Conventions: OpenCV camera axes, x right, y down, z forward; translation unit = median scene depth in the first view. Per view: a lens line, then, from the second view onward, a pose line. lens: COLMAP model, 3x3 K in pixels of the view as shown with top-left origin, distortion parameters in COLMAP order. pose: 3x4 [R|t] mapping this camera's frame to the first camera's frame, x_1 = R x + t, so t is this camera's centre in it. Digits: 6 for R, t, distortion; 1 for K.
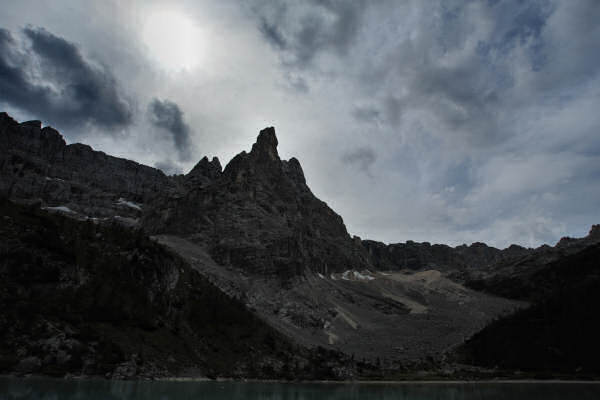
lens RADIAL K [[311.5, 0, 293.5], [0, 311.5, 208.3], [0, 0, 1]] dist [-0.081083, 0.030023]
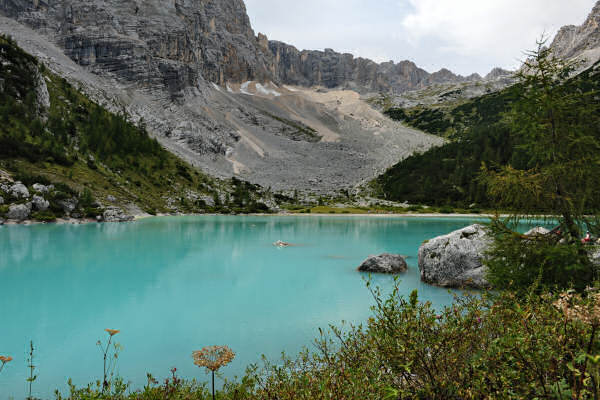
lens RADIAL K [[407.3, 0, 298.4], [0, 407.3, 203.1], [0, 0, 1]] dist [-0.049544, -0.000965]
pose [[0.950196, -0.007038, 0.311574, -0.039808], [-0.143257, 0.878002, 0.456717, -0.019510], [-0.276777, -0.478606, 0.833265, -0.028361]]
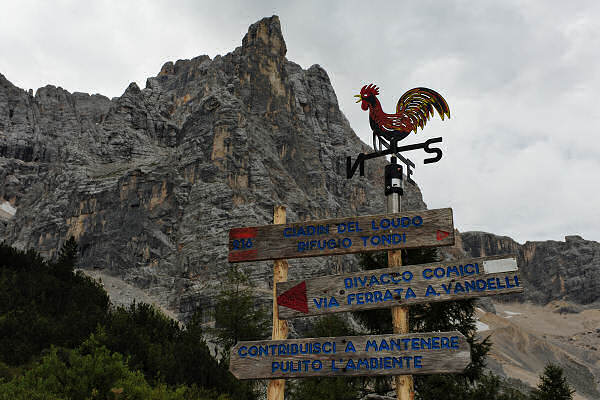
lens RADIAL K [[745.0, 0, 300.1], [0, 745.0, 211.8], [0, 0, 1]] dist [0.115172, -0.003866]
pose [[0.999995, -0.002814, -0.001369, -0.041290], [0.002946, 0.994148, 0.107986, -0.128750], [0.001058, -0.107990, 0.994151, -0.214609]]
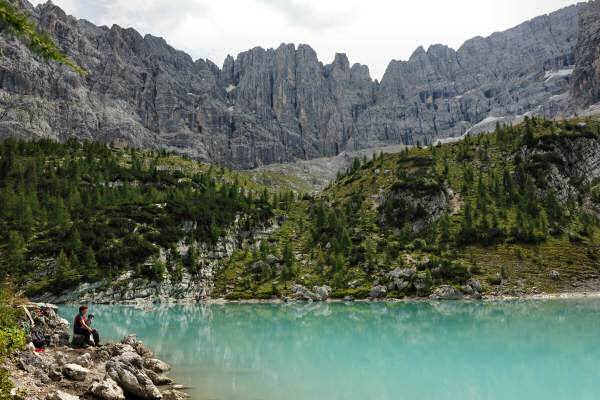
lens RADIAL K [[407.3, 0, 298.4], [0, 407.3, 203.1], [0, 0, 1]] dist [-0.049544, -0.000965]
pose [[0.338556, -0.226158, -0.913363, 0.059723], [0.470784, 0.881166, -0.043680, 0.010478], [0.814704, -0.415209, 0.404795, 0.016774]]
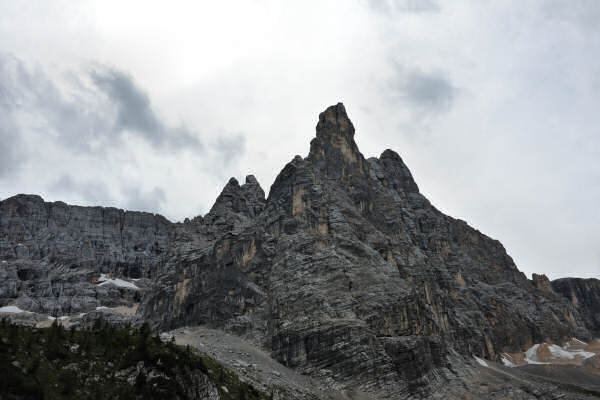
lens RADIAL K [[568.9, 0, 299.9], [0, 568.9, 205.2], [0, 0, 1]] dist [0.026721, -0.007049]
pose [[0.969249, -0.180168, -0.167620, 0.001205], [0.166518, 0.981707, -0.092321, -0.002036], [0.181187, 0.061571, 0.981519, -0.003457]]
